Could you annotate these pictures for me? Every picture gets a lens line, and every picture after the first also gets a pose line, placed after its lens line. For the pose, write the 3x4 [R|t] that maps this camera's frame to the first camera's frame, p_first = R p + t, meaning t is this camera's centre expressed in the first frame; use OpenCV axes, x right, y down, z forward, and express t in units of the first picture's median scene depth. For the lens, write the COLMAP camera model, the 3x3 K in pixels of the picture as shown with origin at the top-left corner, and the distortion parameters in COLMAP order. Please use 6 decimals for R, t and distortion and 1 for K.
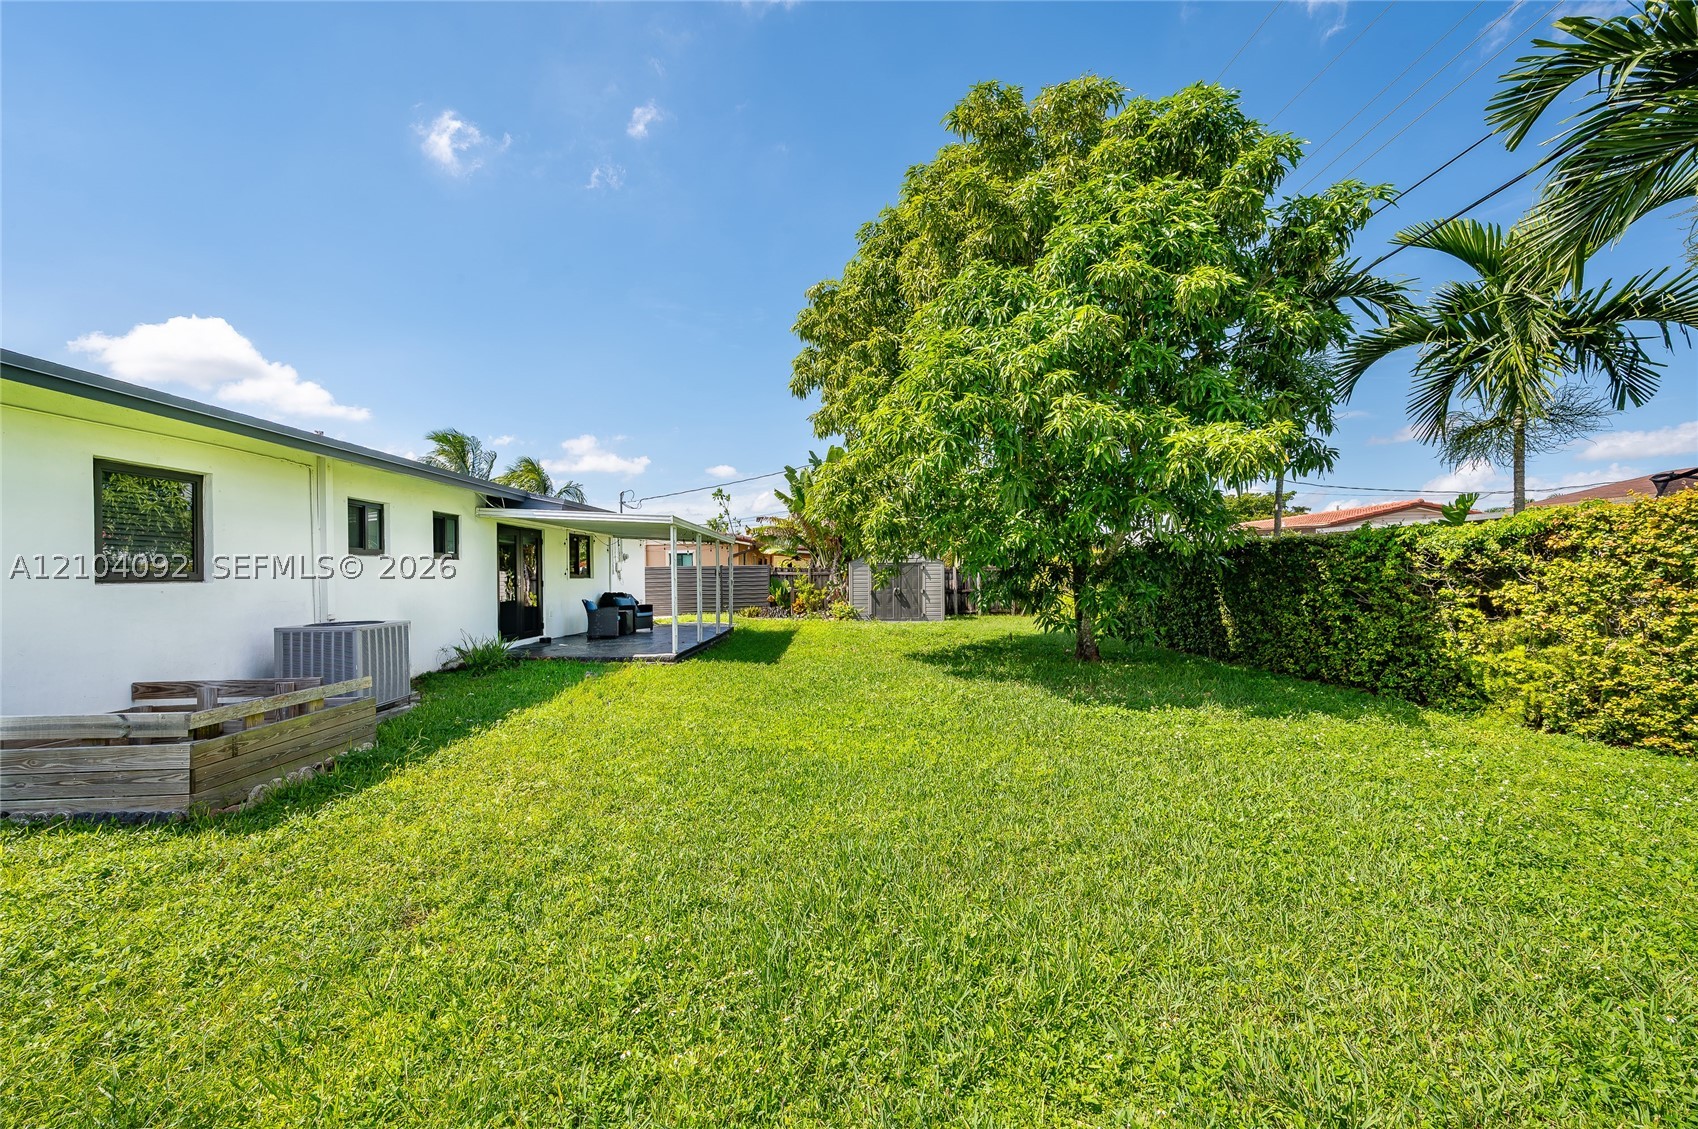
lens RADIAL K [[671.3, 0, 850.7], [0, 671.3, 570.8], [0, 0, 1]] dist [0.003748, 0.000479]
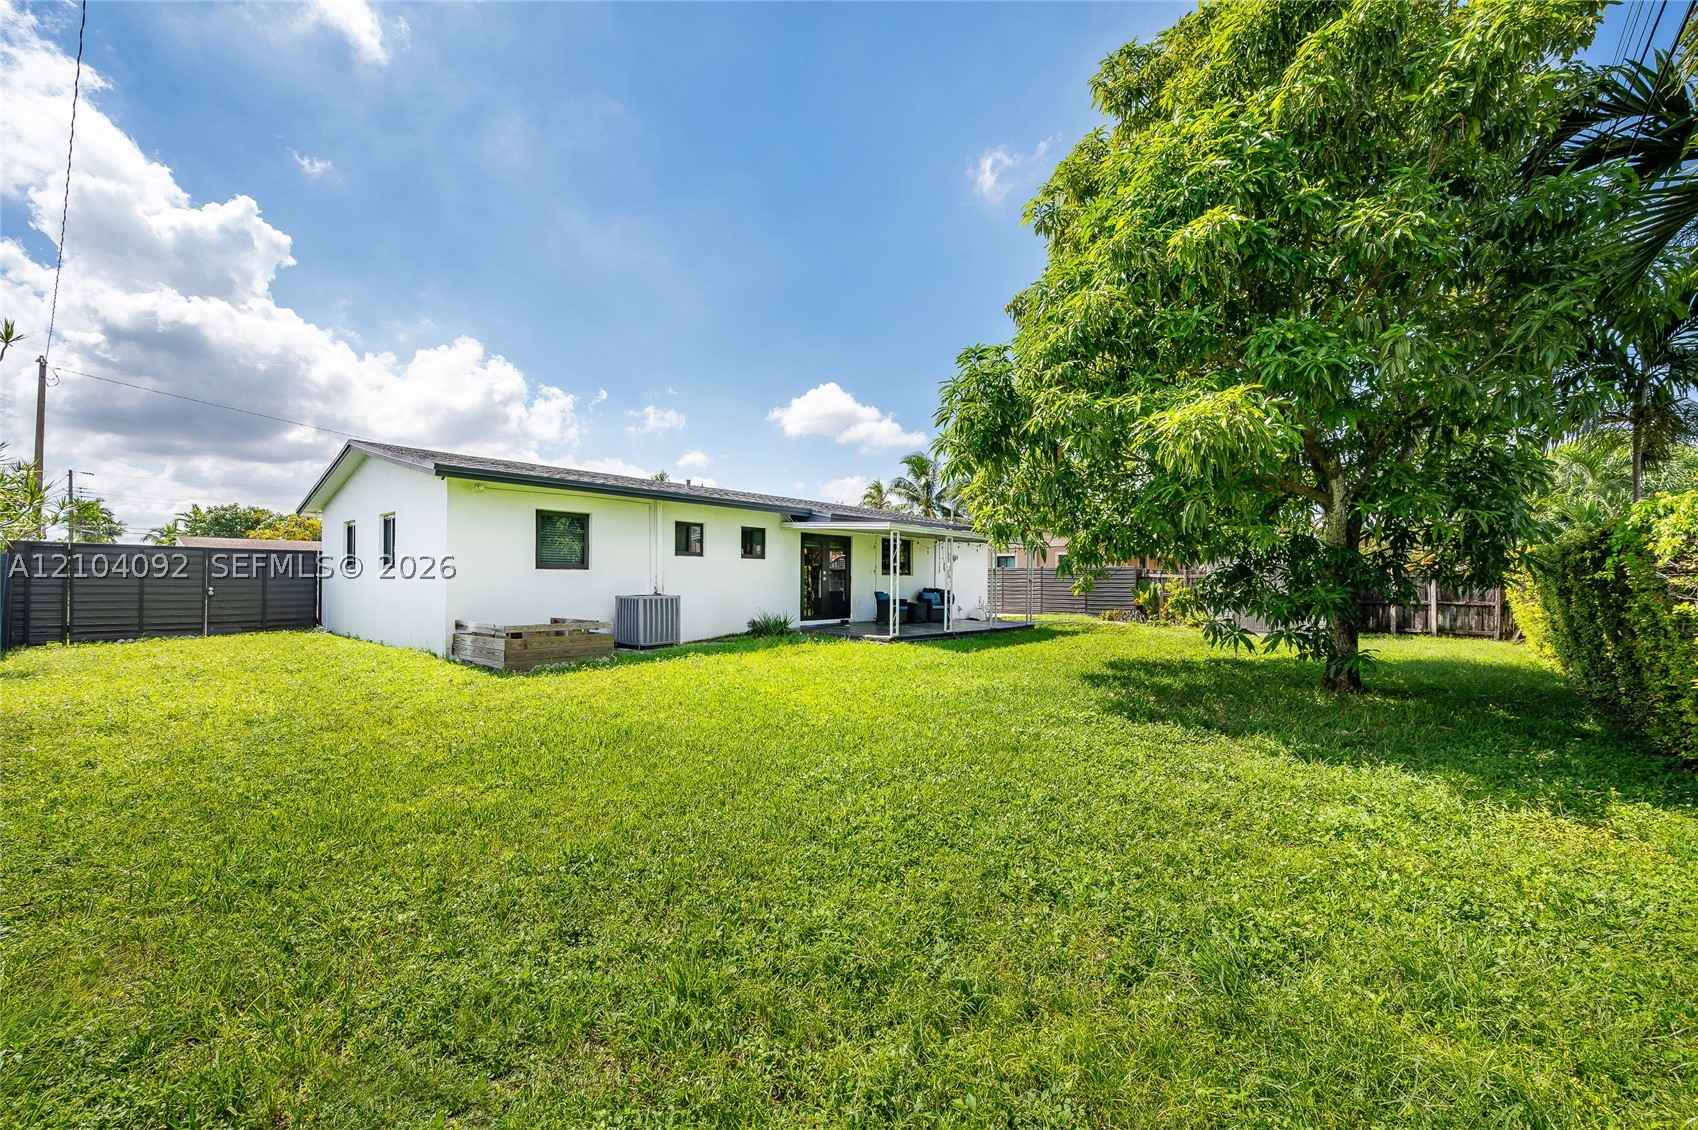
lens RADIAL K [[671.3, 0, 850.7], [0, 671.3, 571.3], [0, 0, 1]] dist [0.003748, 0.000479]
pose [[0.757616, 0.014371, -0.652542, 0.639548], [-0.015830, 0.999868, 0.003642, 0.001838], [0.652509, 0.007571, 0.757744, 0.025067]]
